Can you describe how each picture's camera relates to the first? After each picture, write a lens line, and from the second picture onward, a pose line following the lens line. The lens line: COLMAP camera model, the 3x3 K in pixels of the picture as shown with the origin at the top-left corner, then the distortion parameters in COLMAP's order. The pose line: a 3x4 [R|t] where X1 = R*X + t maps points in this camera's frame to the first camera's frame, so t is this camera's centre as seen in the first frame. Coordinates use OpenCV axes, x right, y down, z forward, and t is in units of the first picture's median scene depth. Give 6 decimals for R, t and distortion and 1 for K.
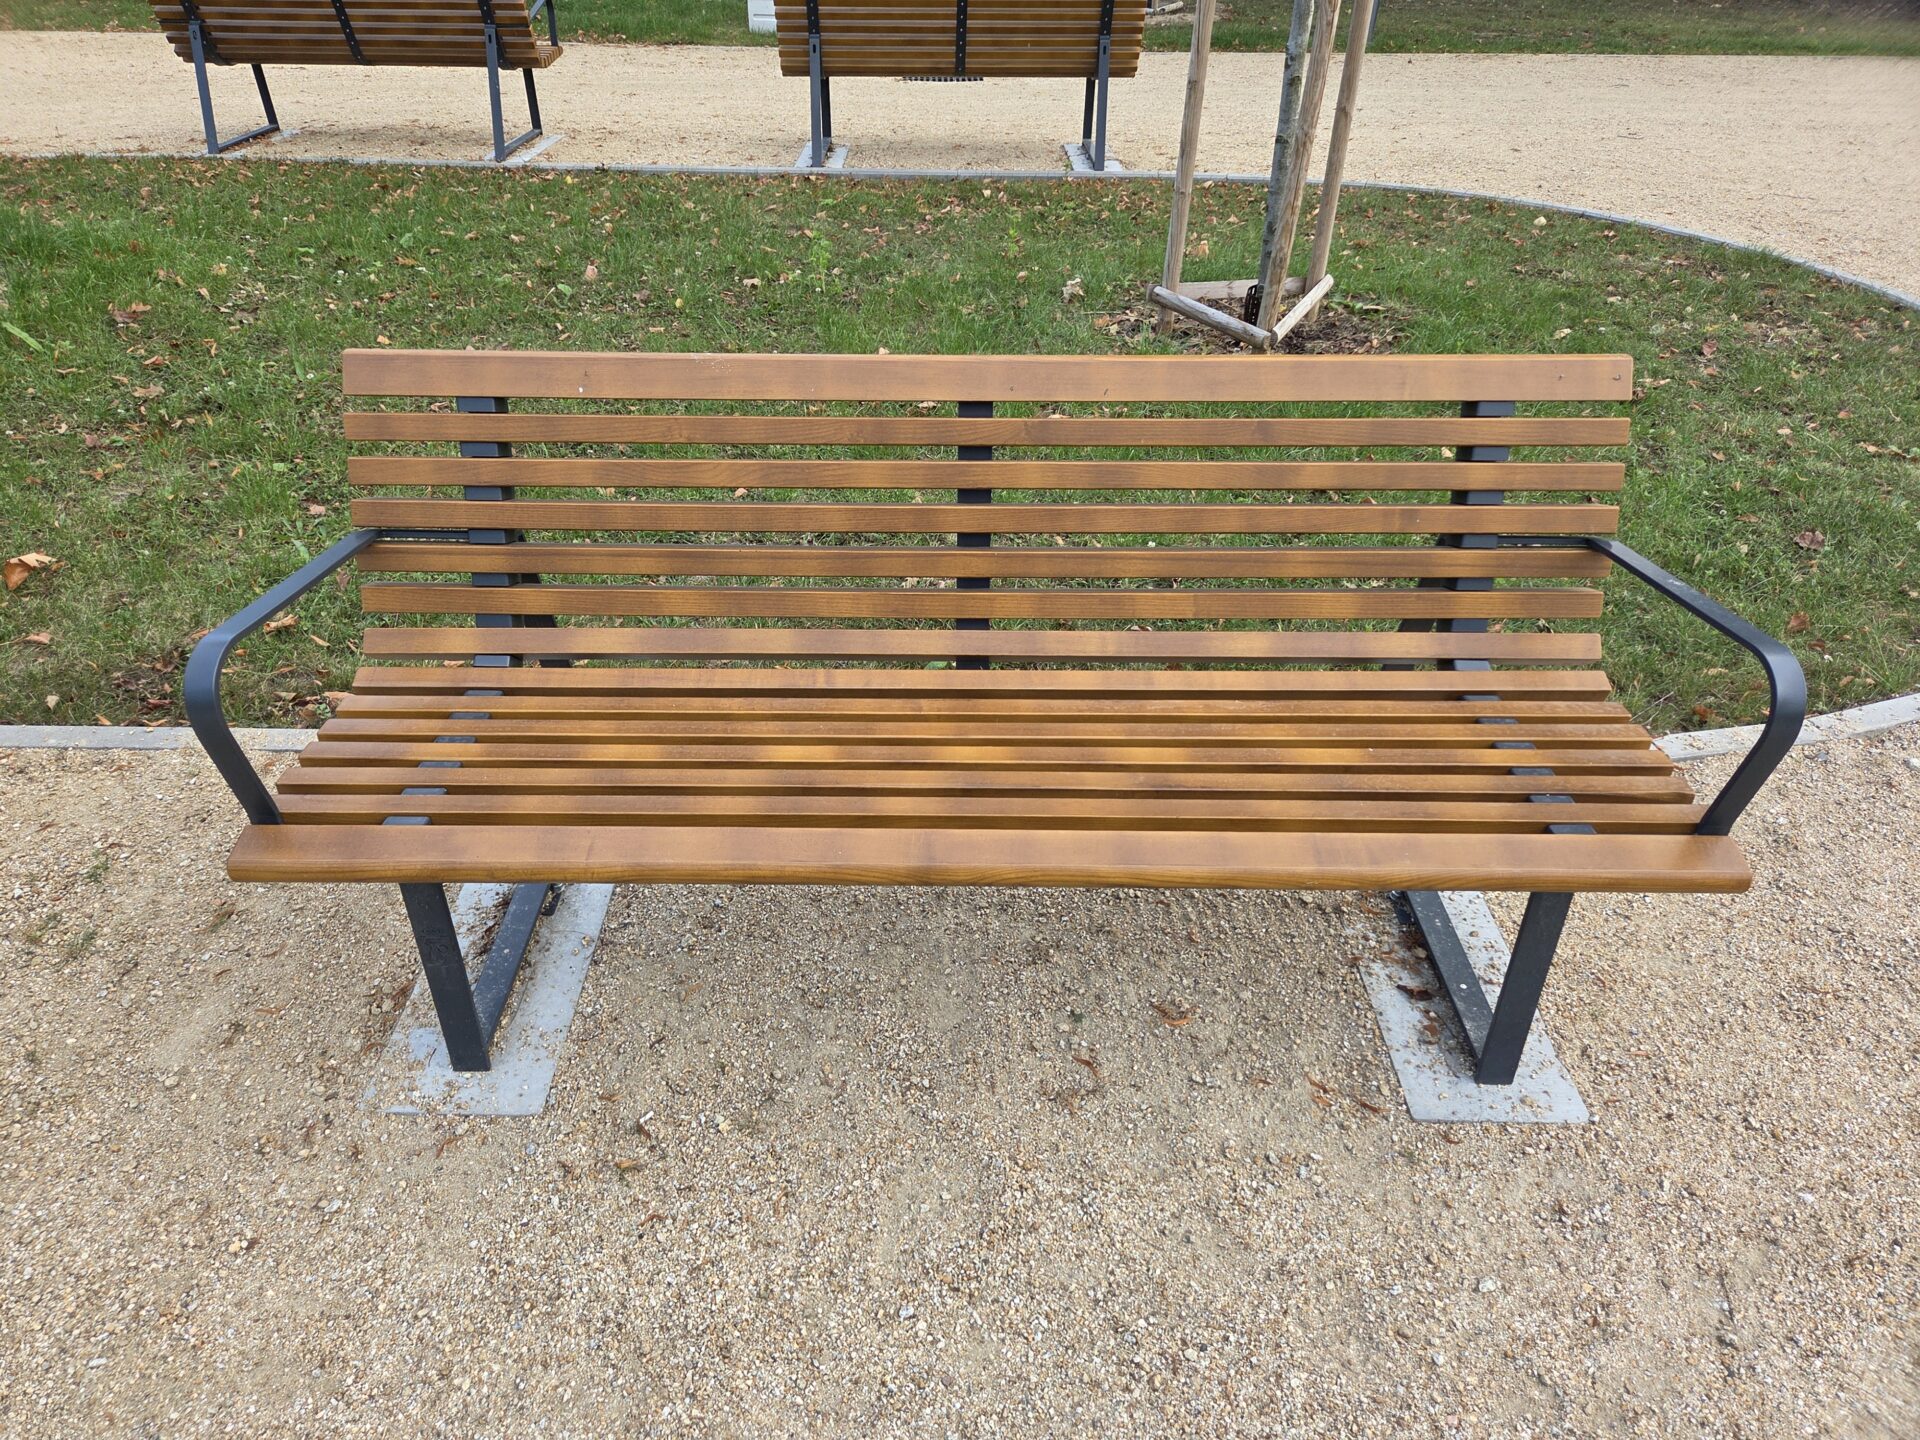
lens RADIAL K [[1288.4, 0, 934.2], [0, 1288.4, 721.5], [0, 0, 1]] dist [0.090440, -0.072483]
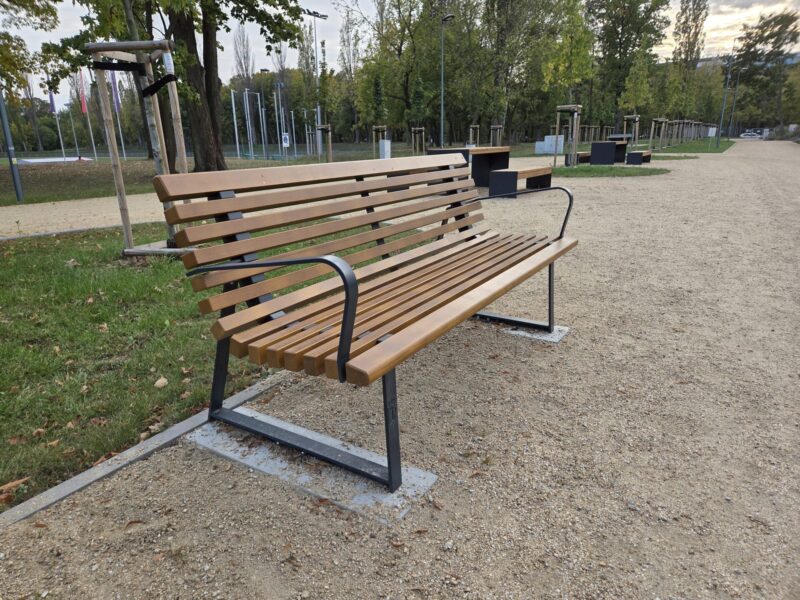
lens RADIAL K [[536.8, 0, 389.3], [0, 536.8, 300.6], [0, 0, 1]] dist [0.090440, -0.072483]
pose [[0.524173, -0.250258, 0.814011, -0.942466], [0.499584, 0.864458, -0.055934, 0.066537], [-0.689680, 0.435986, 0.578150, 0.422660]]
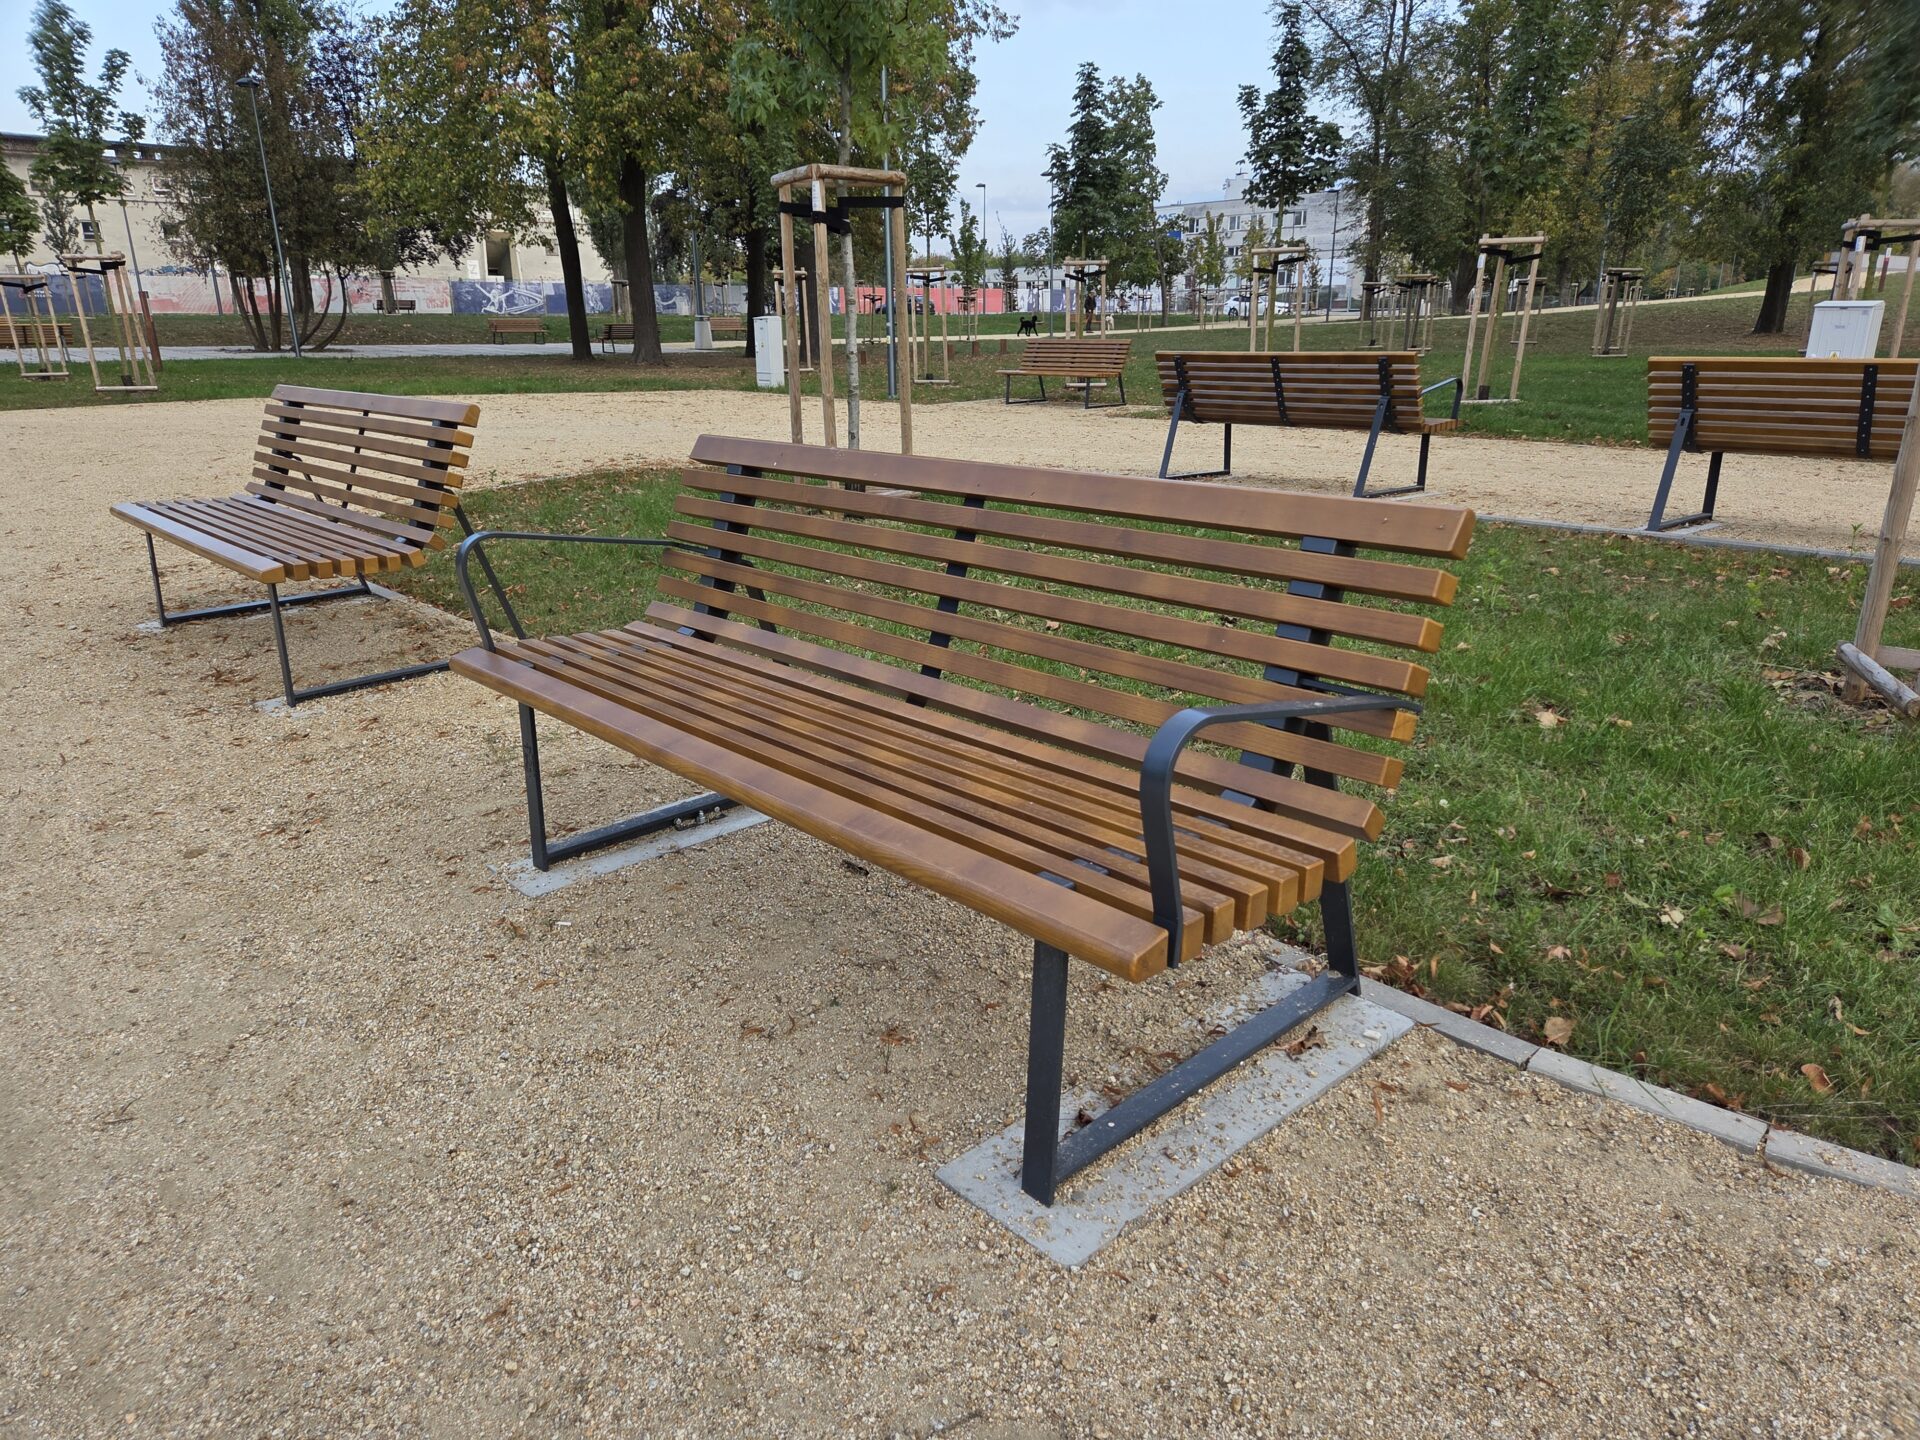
lens RADIAL K [[1288.4, 0, 934.2], [0, 1288.4, 721.5], [0, 0, 1]] dist [0.090440, -0.072483]
pose [[0.674831, 0.209932, -0.707482, 0.940721], [-0.406767, 0.905716, -0.119241, 0.110677], [0.615746, 0.368248, 0.696599, 0.197917]]
